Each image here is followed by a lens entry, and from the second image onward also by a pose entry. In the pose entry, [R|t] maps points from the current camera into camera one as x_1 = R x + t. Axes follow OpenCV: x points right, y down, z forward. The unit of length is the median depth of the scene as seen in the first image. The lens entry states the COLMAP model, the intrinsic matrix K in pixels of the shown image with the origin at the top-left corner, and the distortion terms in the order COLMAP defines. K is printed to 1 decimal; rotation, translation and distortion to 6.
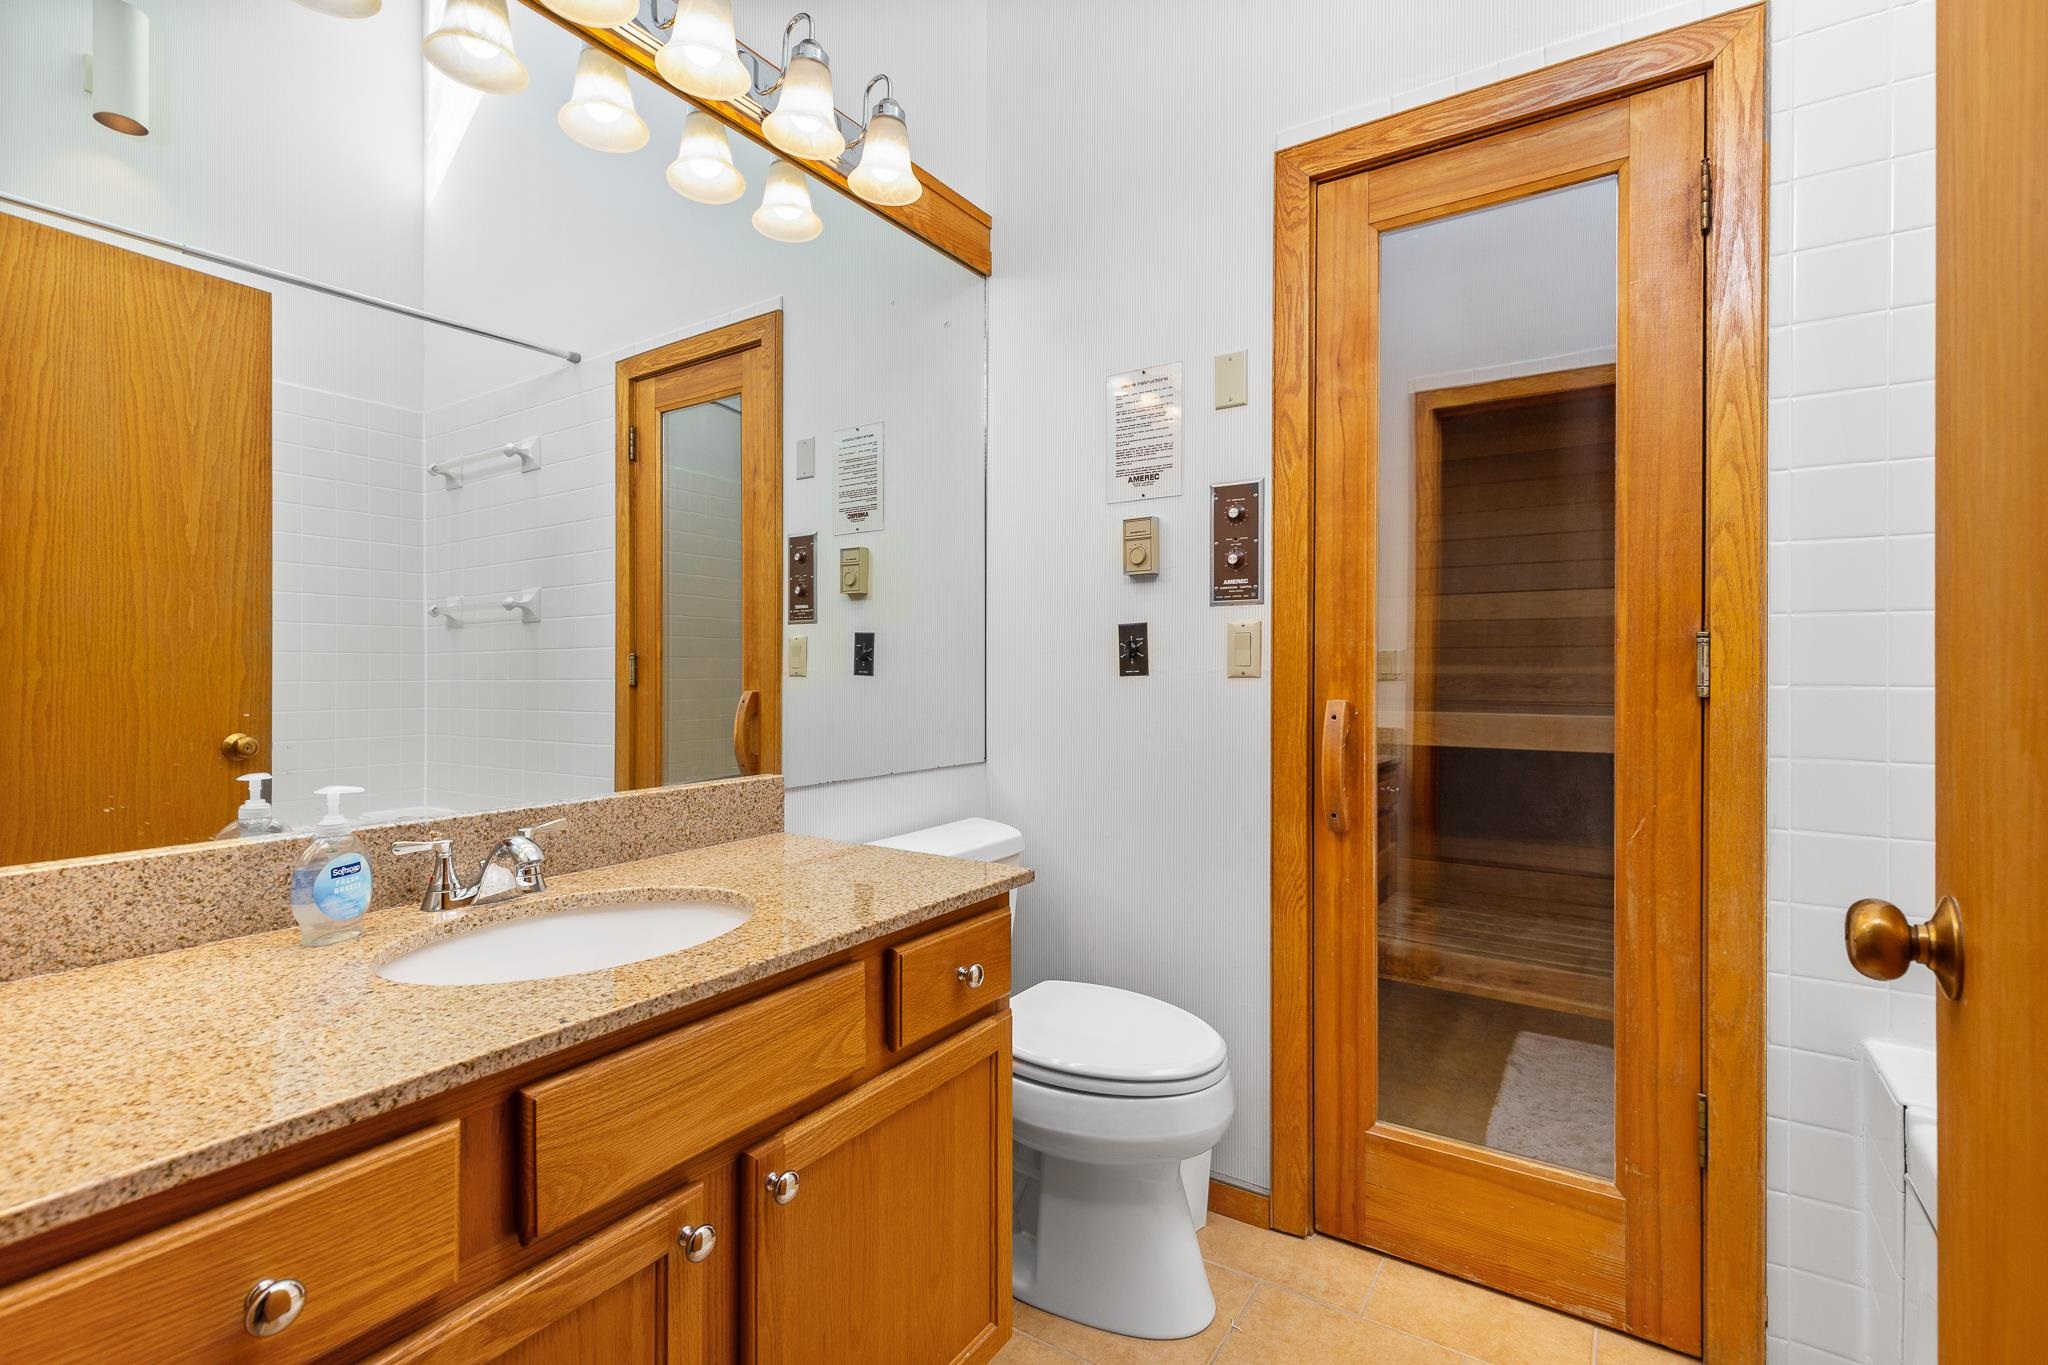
lens RADIAL K [[923.4, 0, 1030.3], [0, 923.4, 665.7], [0, 0, 1]] dist [0.001709, -0.000809]
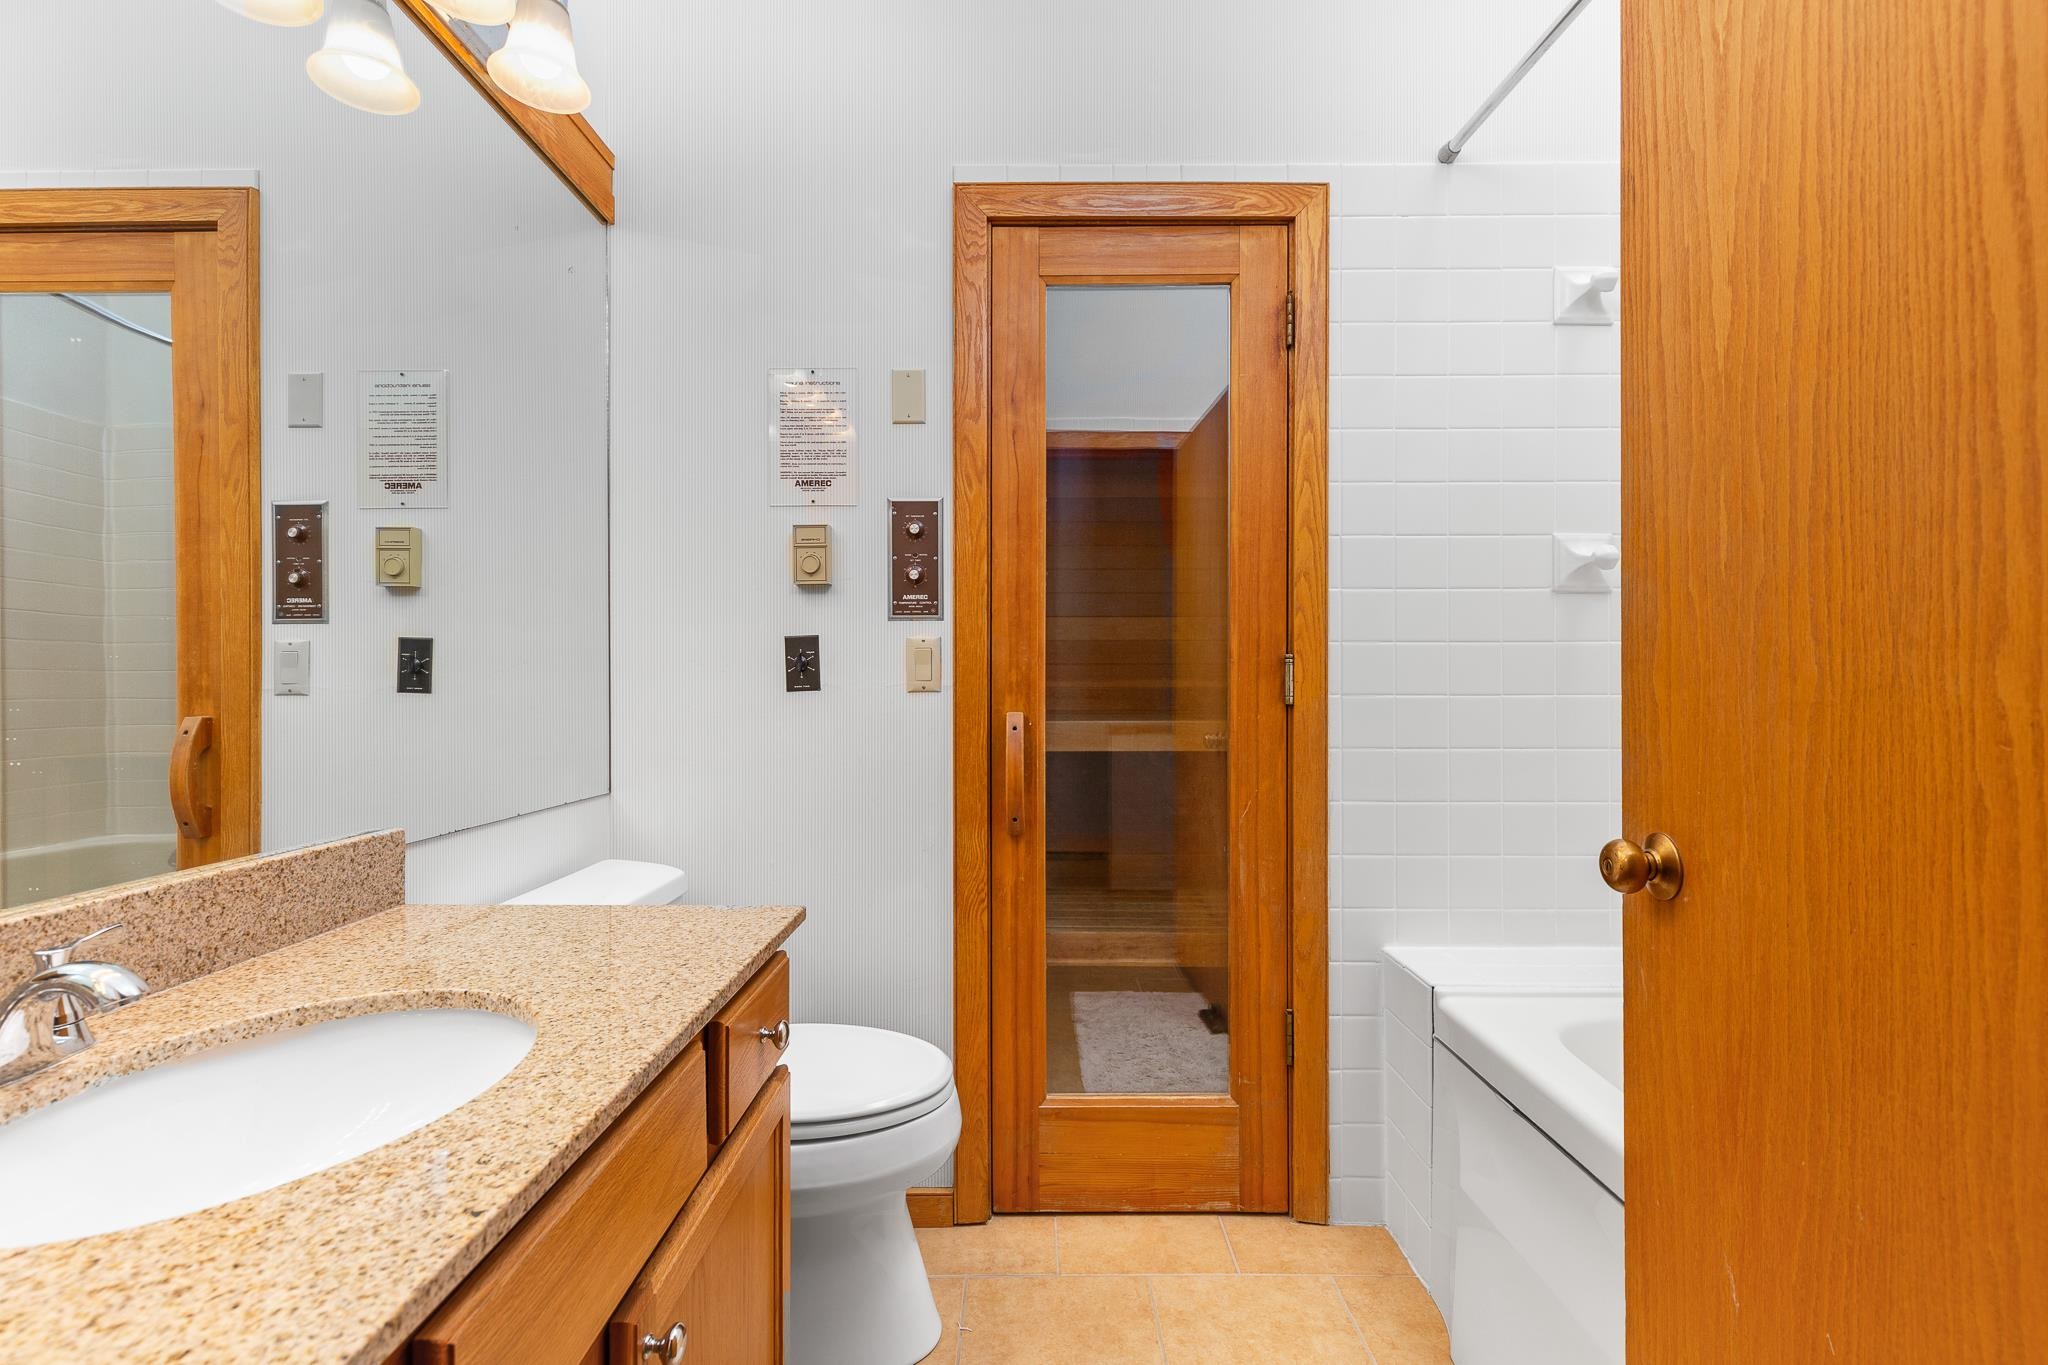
lens RADIAL K [[917.3, 0, 1020.5], [0, 917.3, 681.5], [0, 0, 1]] dist [0.004116, -0.001467]
pose [[0.837314, -0.001409, 0.546721, -0.245582], [0.000211, 0.999997, 0.002254, -0.001011], [-0.546723, -0.001772, 0.837312, 0.103089]]
